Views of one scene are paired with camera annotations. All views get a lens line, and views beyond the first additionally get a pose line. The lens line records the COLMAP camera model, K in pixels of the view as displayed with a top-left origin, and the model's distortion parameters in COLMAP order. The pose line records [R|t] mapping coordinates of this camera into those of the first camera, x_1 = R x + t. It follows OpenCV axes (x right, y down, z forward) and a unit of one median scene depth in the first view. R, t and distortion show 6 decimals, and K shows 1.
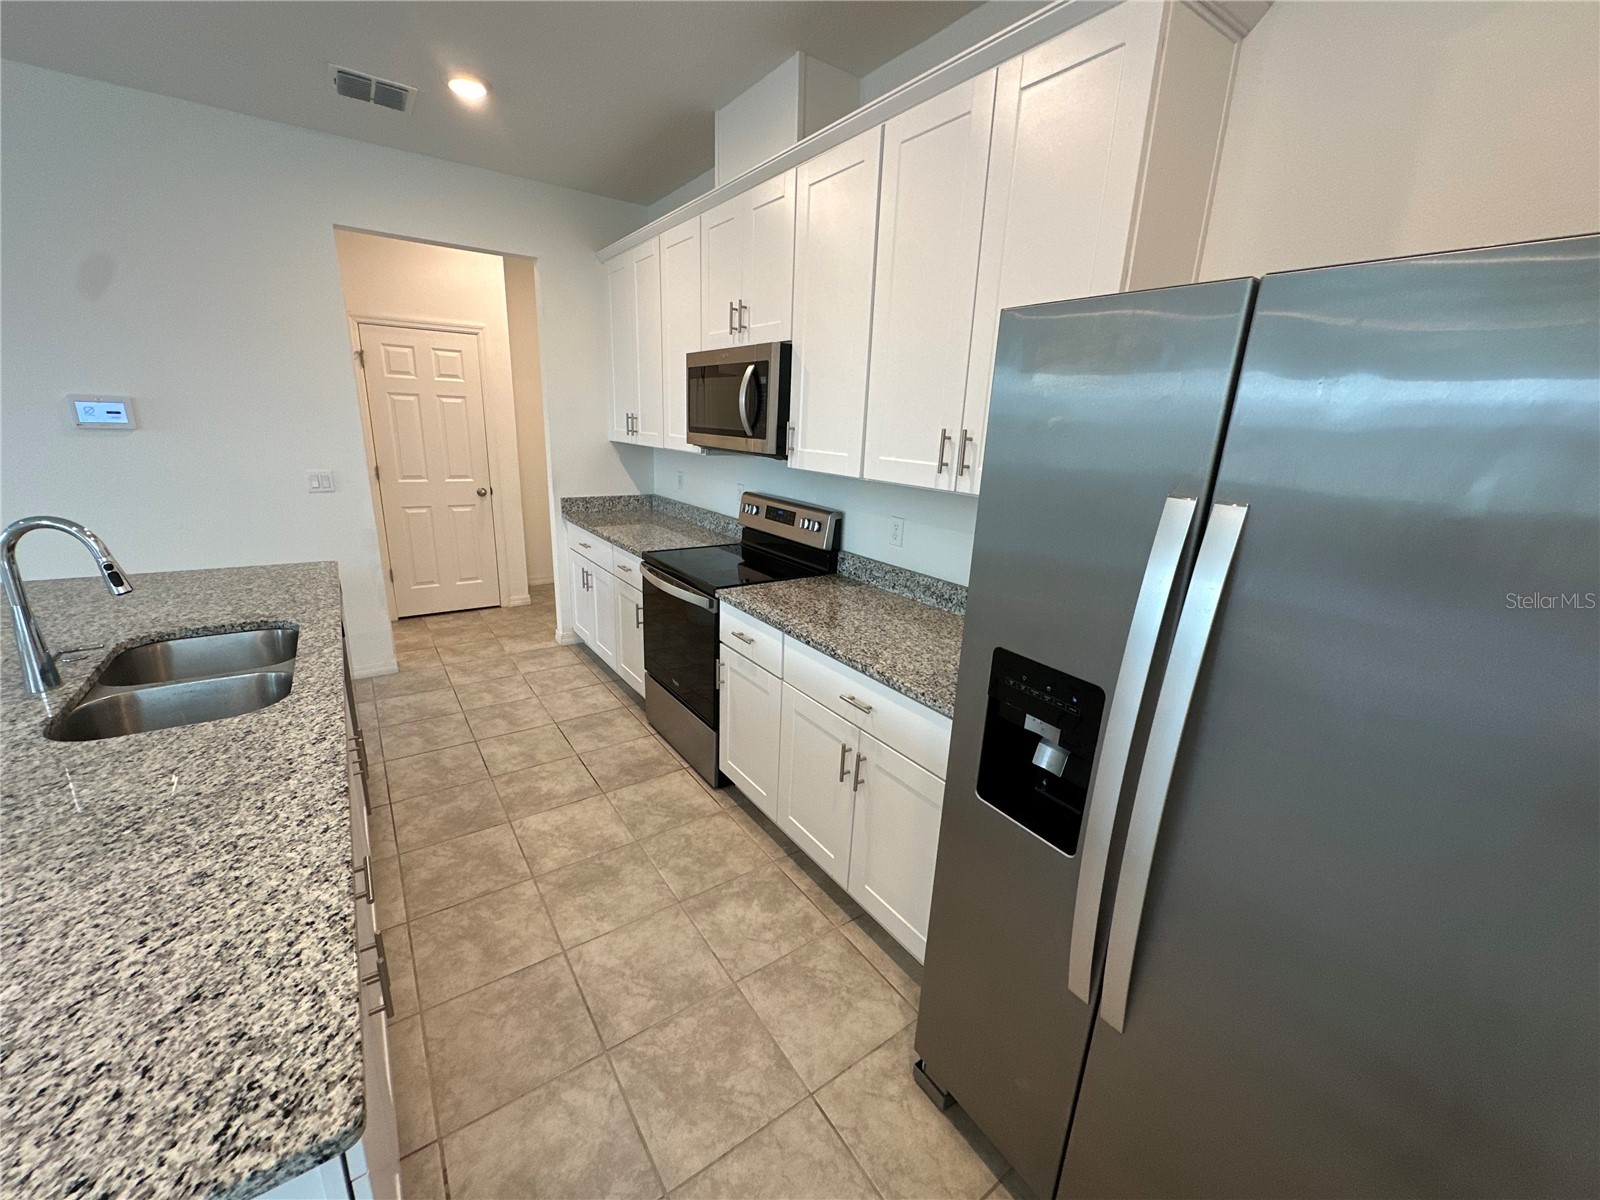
lens RADIAL K [[638.6, 0, 798.2], [0, 638.6, 599.0], [0, 0, 1]] dist [-0.001190, -0.000054]
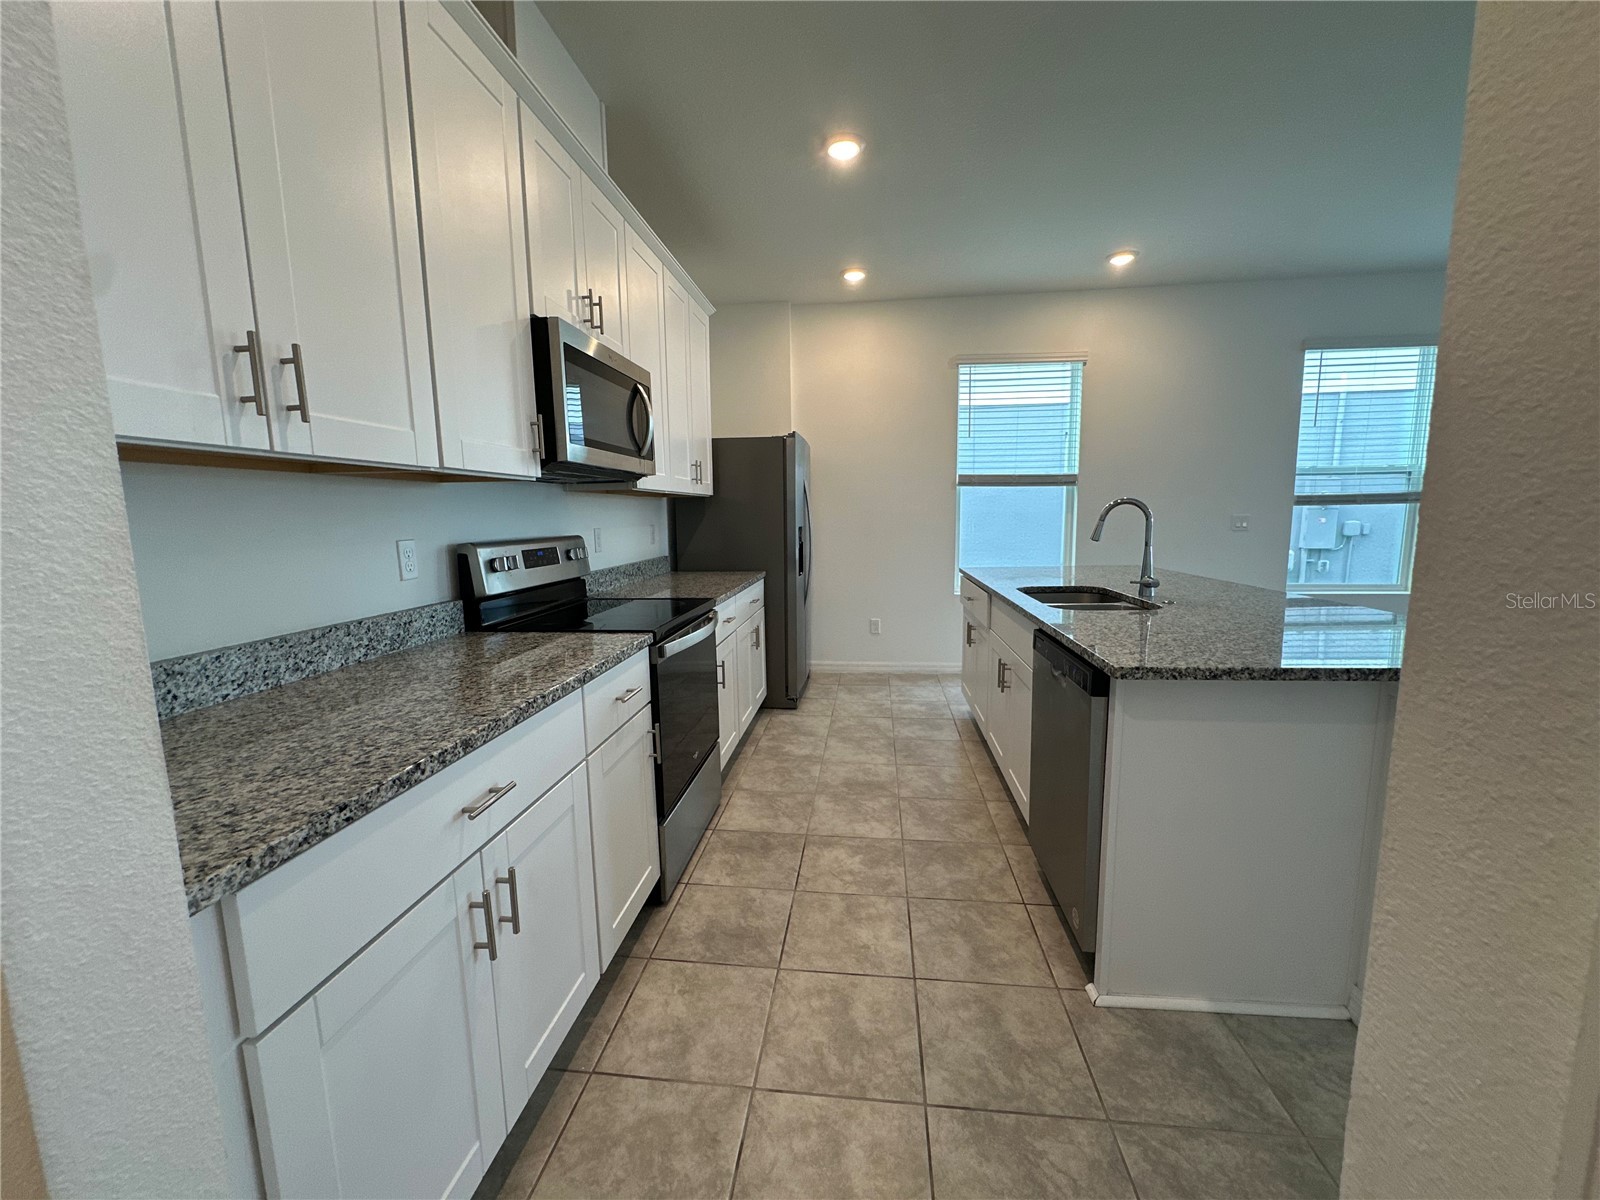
lens RADIAL K [[638.6, 0, 798.2], [0, 638.6, 599.0], [0, 0, 1]] dist [-0.001190, -0.000054]
pose [[-0.746823, -0.116266, 0.654781, -0.869984], [0.169842, 0.918600, 0.356829, -0.347178], [-0.642969, 0.377697, -0.666285, 1.508325]]
